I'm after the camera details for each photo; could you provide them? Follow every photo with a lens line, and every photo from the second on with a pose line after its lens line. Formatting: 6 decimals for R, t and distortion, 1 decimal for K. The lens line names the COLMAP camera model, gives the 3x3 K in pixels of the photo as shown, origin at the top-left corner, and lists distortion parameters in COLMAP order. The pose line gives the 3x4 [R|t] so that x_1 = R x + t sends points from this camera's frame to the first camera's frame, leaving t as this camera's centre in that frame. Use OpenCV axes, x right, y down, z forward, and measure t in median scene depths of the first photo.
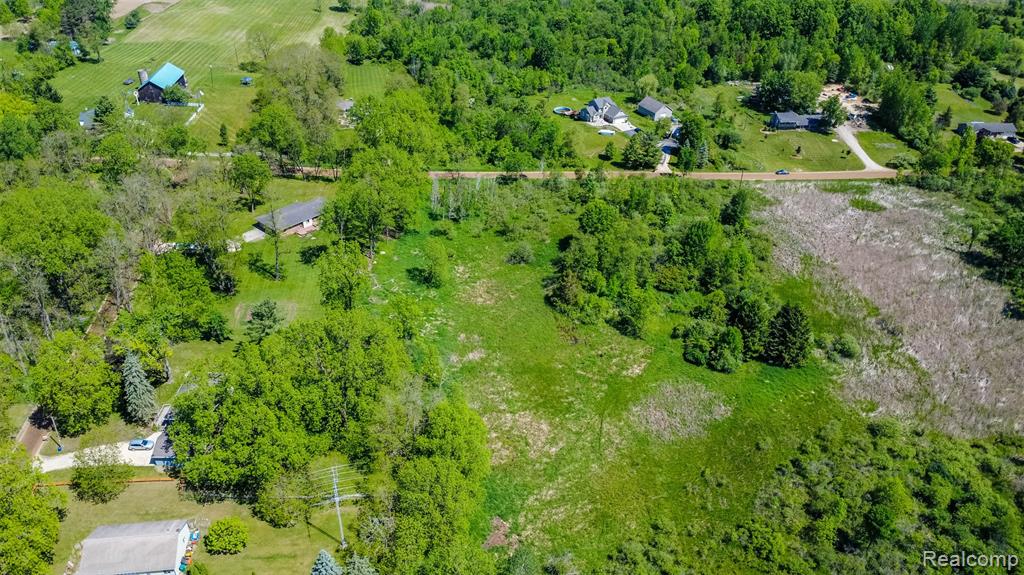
lens RADIAL K [[769.3, 0, 514.6], [0, 769.3, 287.4], [0, 0, 1]] dist [0.004722, 0.001187]
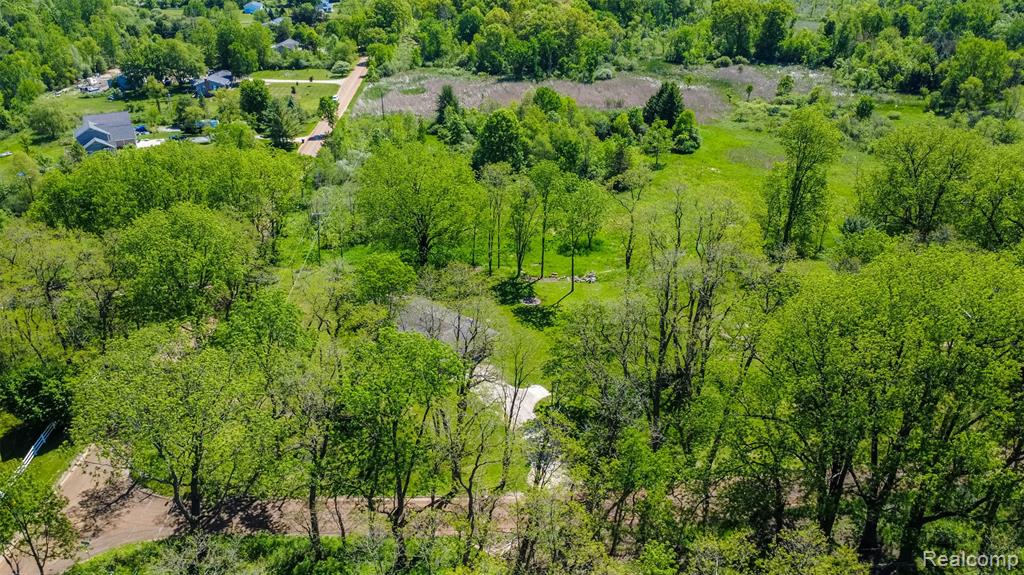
lens RADIAL K [[769.3, 0, 513.8], [0, 769.3, 289.6], [0, 0, 1]] dist [0.004722, 0.001187]
pose [[0.018016, -0.476082, 0.879216, -0.582220], [0.538544, 0.745517, 0.392651, -0.226798], [-0.842405, 0.466422, 0.269822, 0.648992]]
